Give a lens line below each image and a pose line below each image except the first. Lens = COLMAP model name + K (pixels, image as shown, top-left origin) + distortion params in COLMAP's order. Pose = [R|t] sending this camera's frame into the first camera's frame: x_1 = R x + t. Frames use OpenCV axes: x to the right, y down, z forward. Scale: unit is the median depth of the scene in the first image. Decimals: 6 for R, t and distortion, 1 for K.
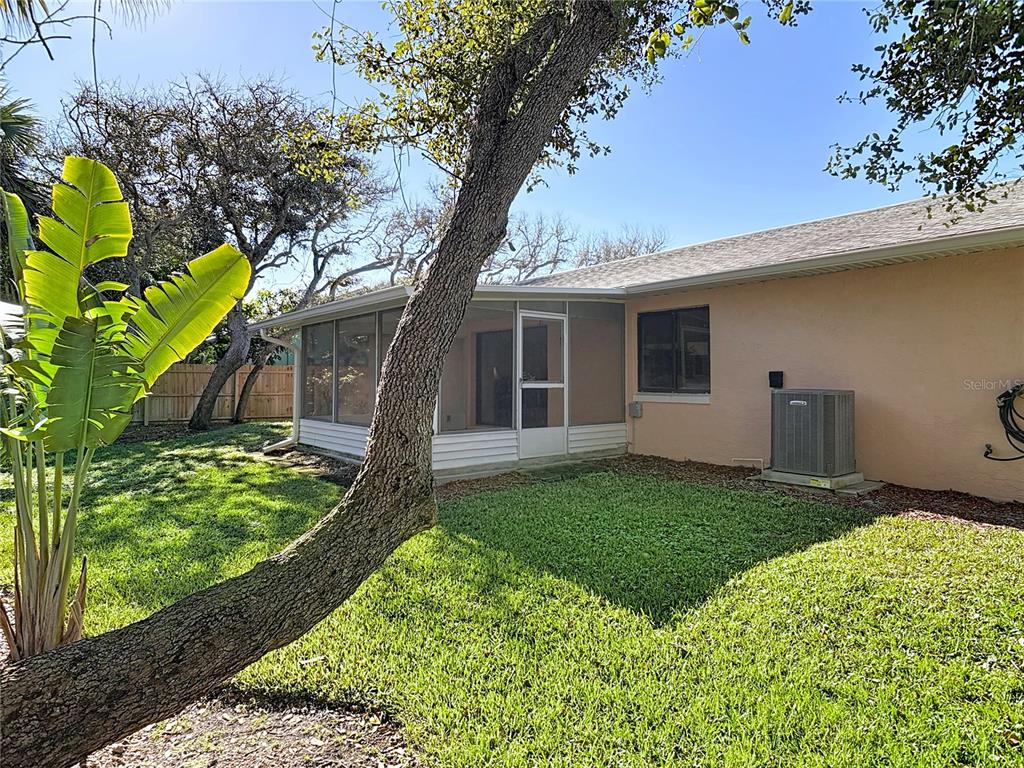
lens RADIAL K [[594.6, 0, 511.7], [0, 594.6, 381.8], [0, 0, 1]] dist [-0.026956, 0.001423]
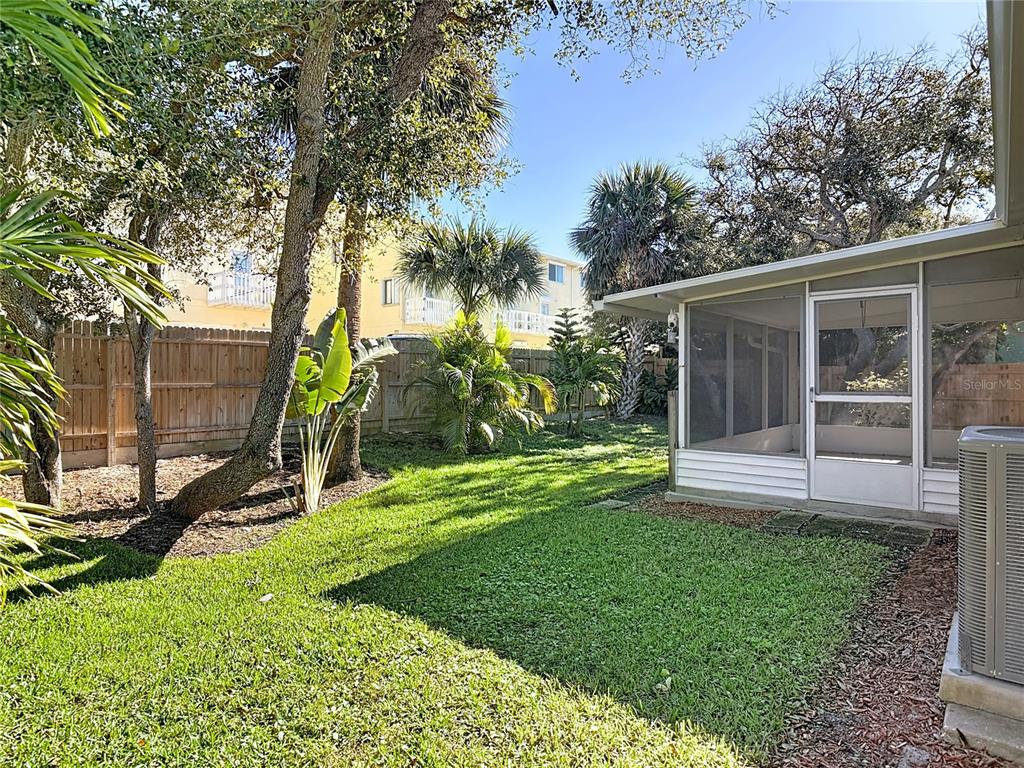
lens RADIAL K [[594.6, 0, 513.3], [0, 594.6, 382.9], [0, 0, 1]] dist [-0.026956, 0.001423]
pose [[0.164050, -0.001663, -0.986451, 0.669583], [-0.001664, 0.999997, -0.001962, -0.009644], [0.986451, 0.001963, 0.164047, 0.525712]]
